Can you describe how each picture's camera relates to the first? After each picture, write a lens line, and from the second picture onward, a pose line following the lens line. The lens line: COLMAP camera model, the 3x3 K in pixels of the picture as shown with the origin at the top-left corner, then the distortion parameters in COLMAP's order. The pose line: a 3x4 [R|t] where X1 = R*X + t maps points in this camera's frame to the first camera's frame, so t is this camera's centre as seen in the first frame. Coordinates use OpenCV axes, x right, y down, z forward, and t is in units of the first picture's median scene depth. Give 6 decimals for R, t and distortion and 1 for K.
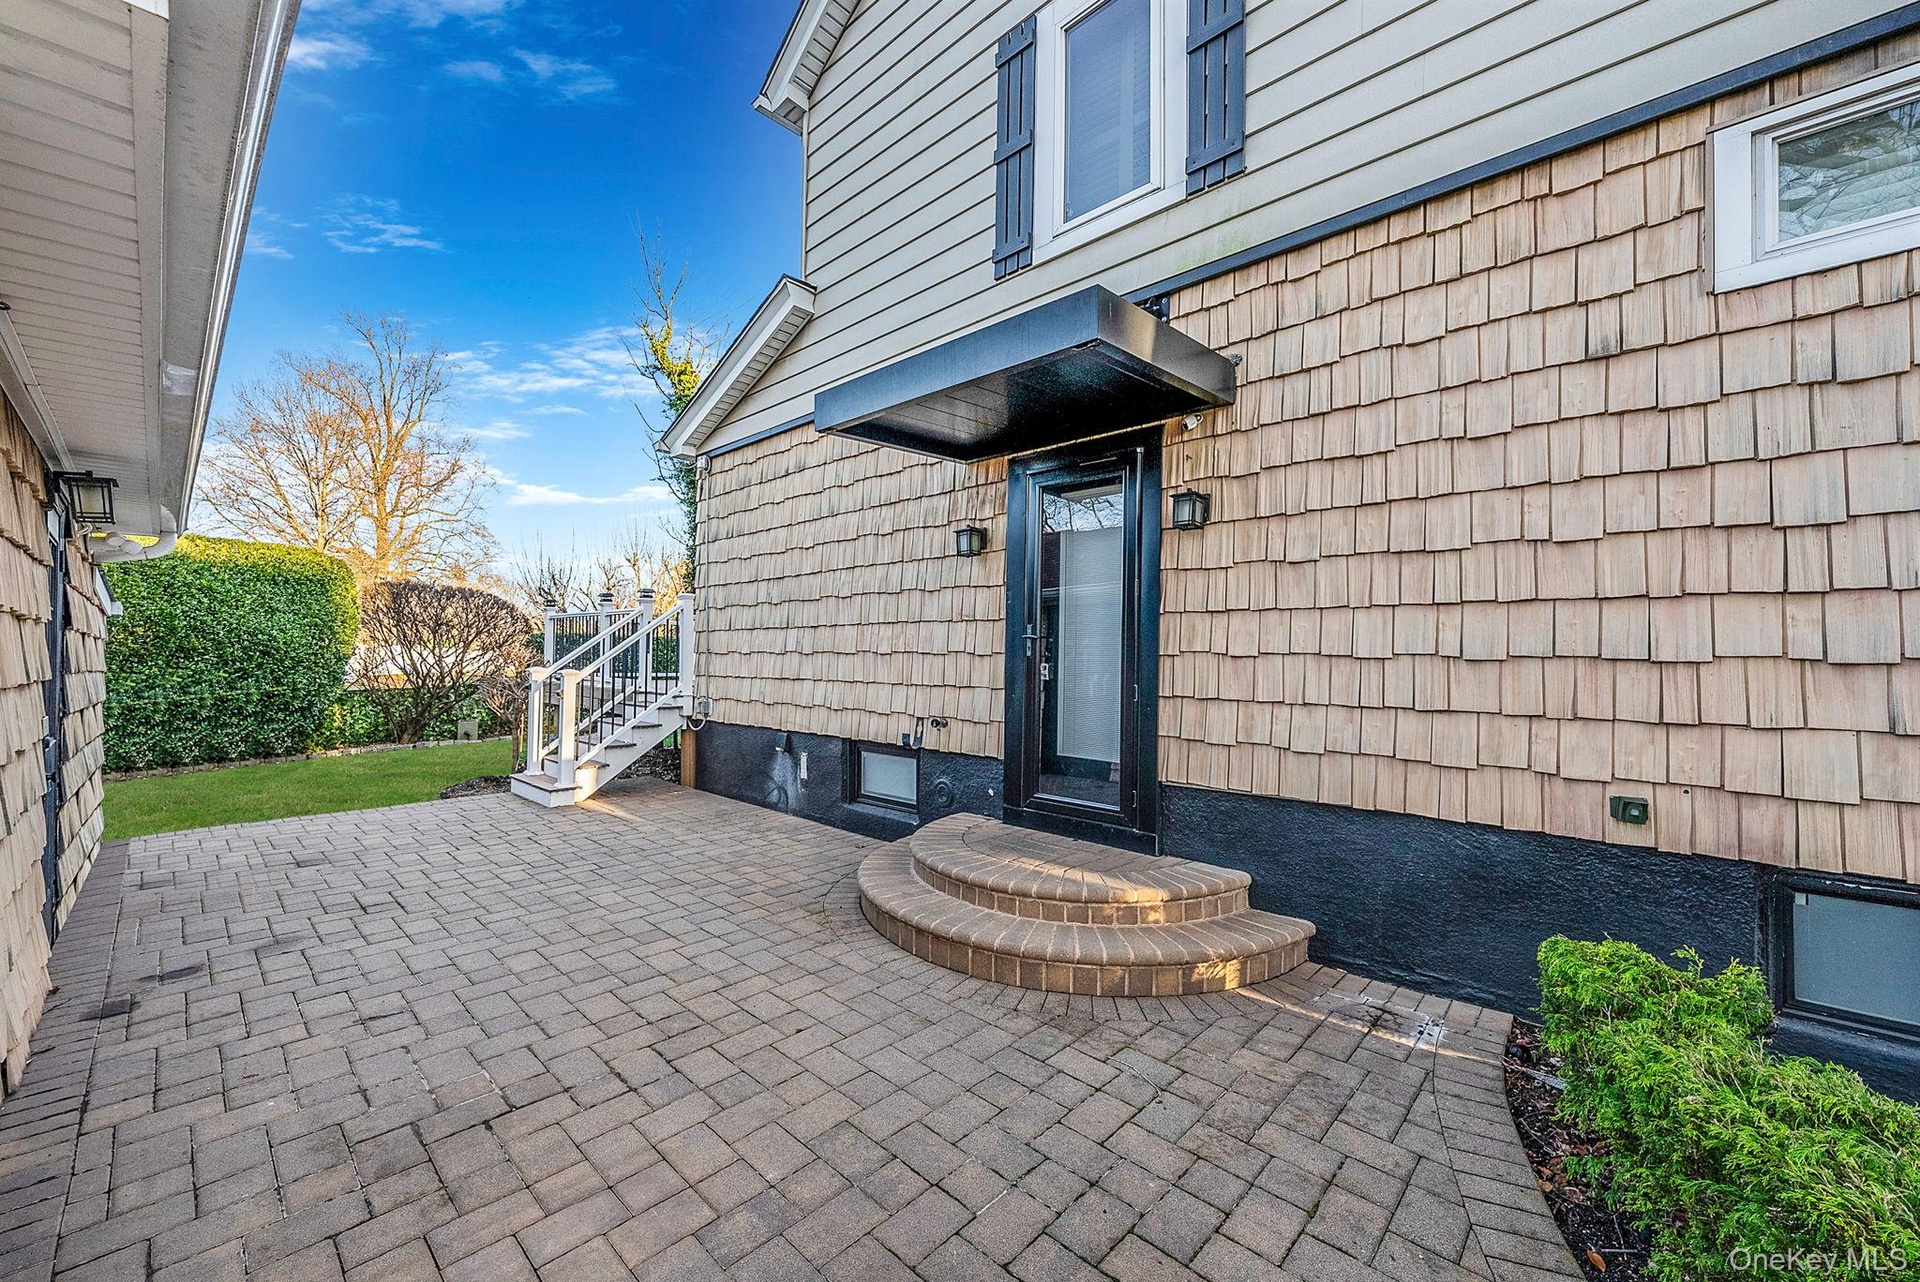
lens RADIAL K [[765.3, 0, 967.8], [0, 765.3, 642.4], [0, 0, 1]] dist [-0.004064, 0.001686]
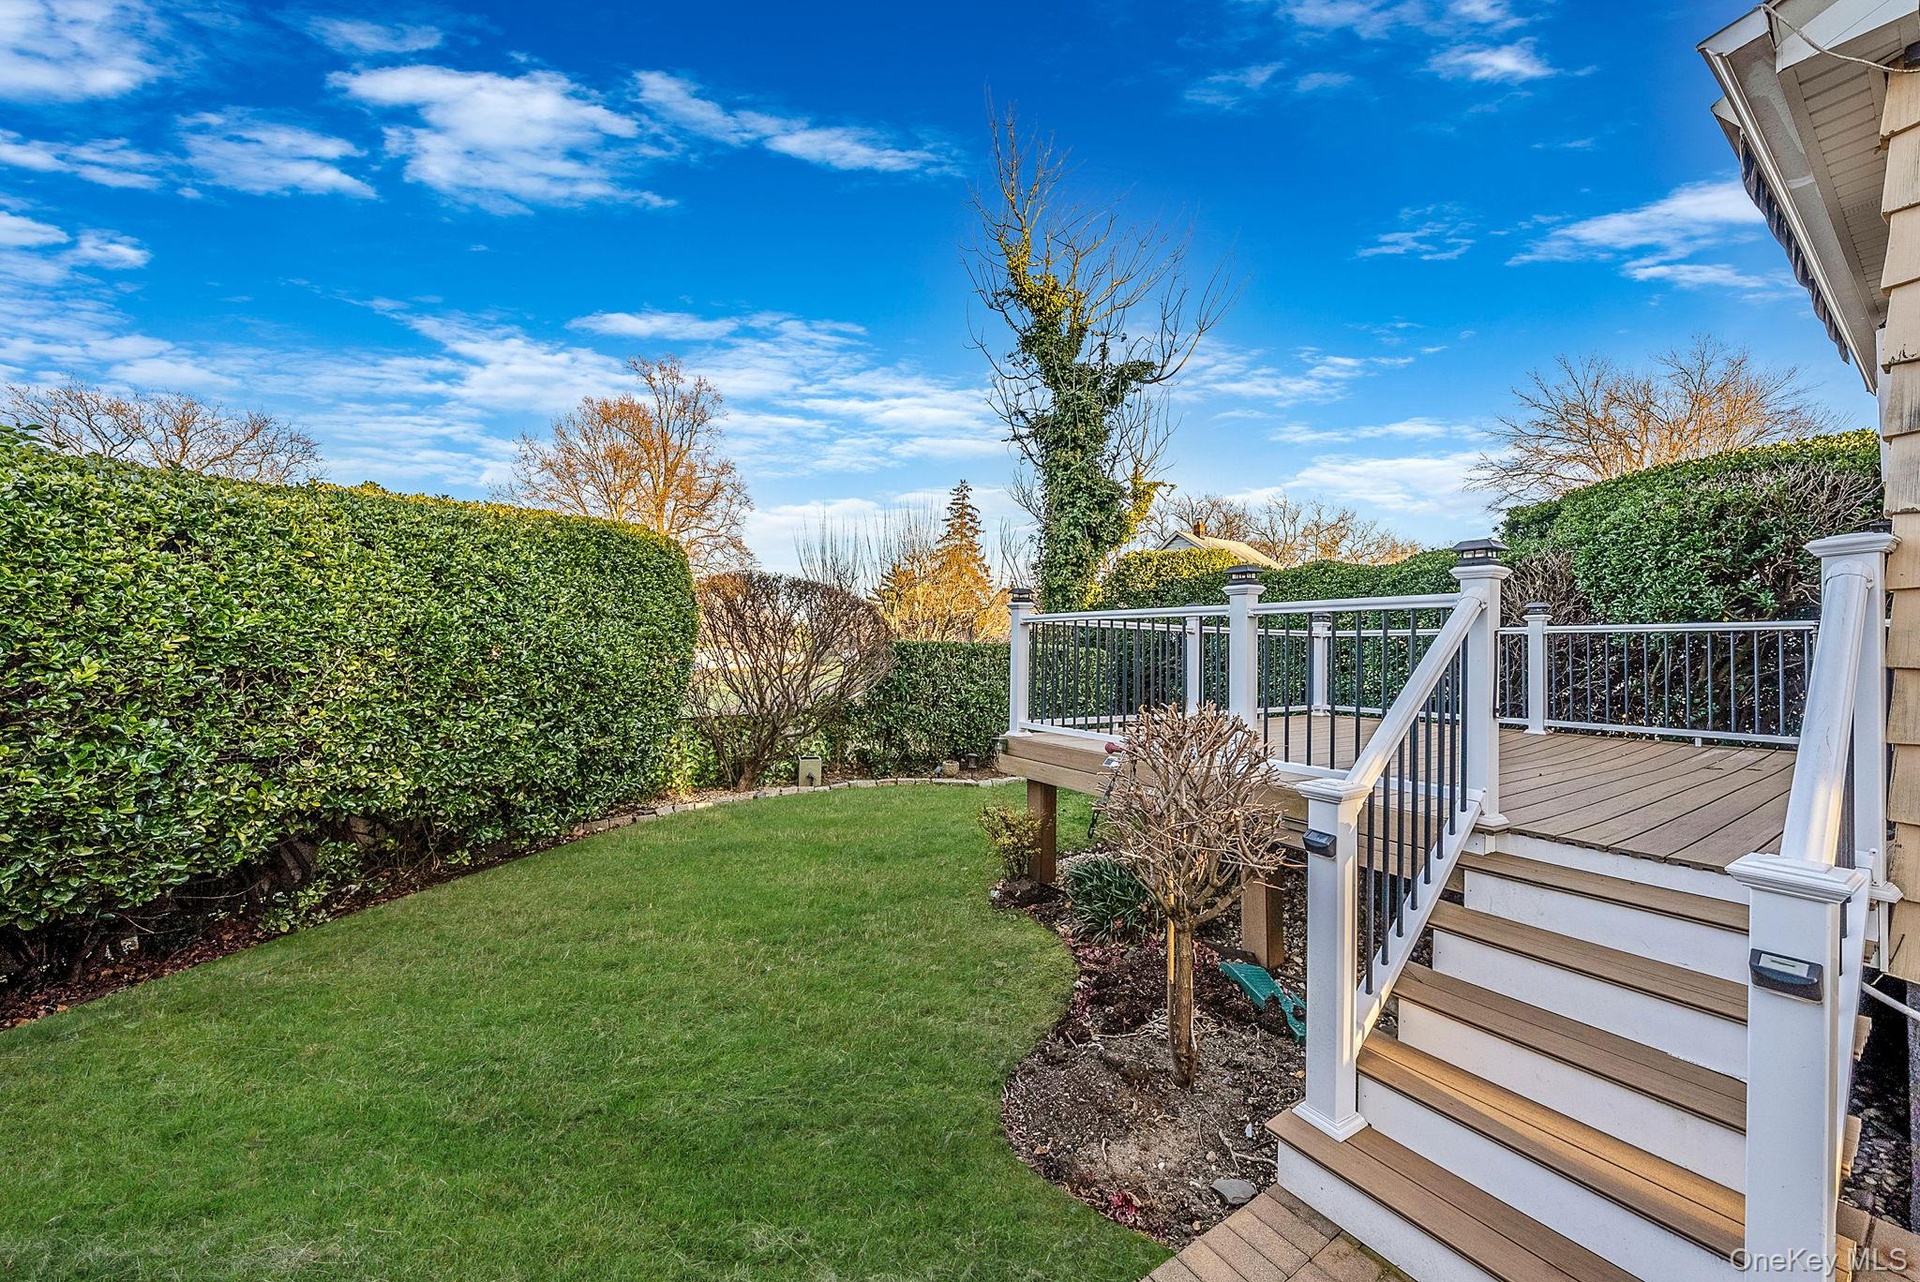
lens RADIAL K [[695.6, 0, 961.9], [0, 695.6, 645.4], [0, 0, 1]] dist [0.000106, 0.000008]
pose [[0.971855, 0.000713, -0.235579, -0.459806], [0.001091, 0.999971, 0.007526, -0.019099], [0.235577, -0.007571, 0.971826, 0.489491]]
